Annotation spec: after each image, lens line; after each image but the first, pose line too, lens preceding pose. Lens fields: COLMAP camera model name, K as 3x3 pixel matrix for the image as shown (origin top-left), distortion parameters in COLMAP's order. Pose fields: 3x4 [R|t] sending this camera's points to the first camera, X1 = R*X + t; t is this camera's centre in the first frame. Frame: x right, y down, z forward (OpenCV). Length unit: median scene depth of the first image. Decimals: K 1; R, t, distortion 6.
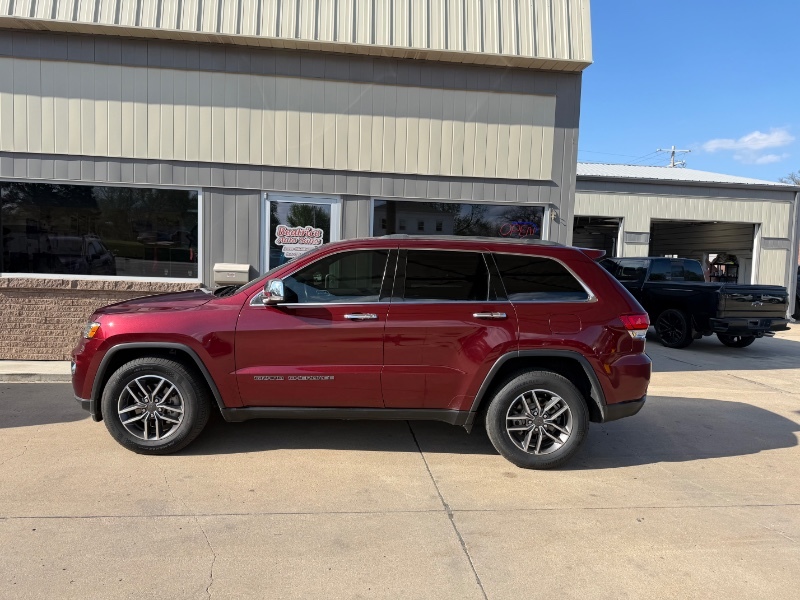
lens RADIAL K [[641.2, 0, 409.6], [0, 641.2, 312.3], [0, 0, 1]] dist [0.108219, -0.053079]
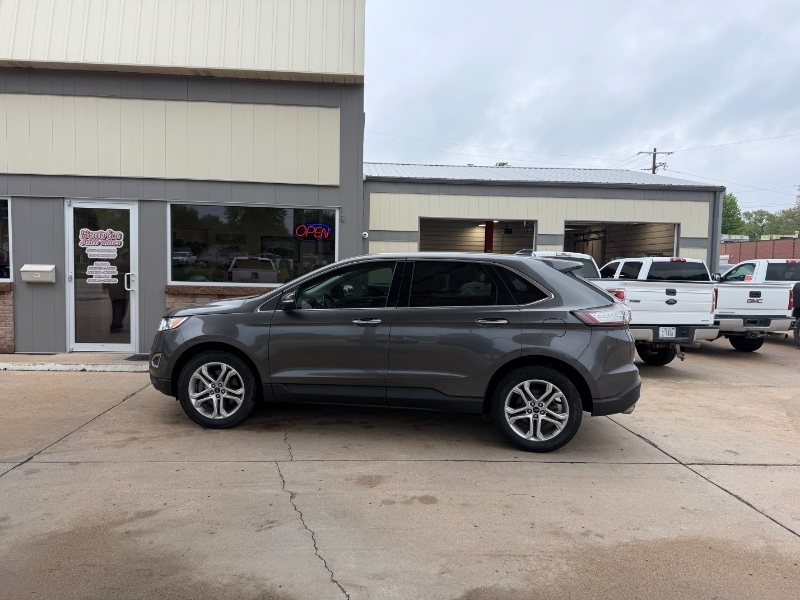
lens RADIAL K [[595.2, 0, 400.5], [0, 595.2, 303.6], [0, 0, 1]] dist [0.082975, -0.049228]
pose [[0.995769, -0.007084, -0.091613, 0.422856], [0.005473, 0.999826, -0.017824, 0.012865], [0.091724, 0.017247, 0.995635, 0.024742]]
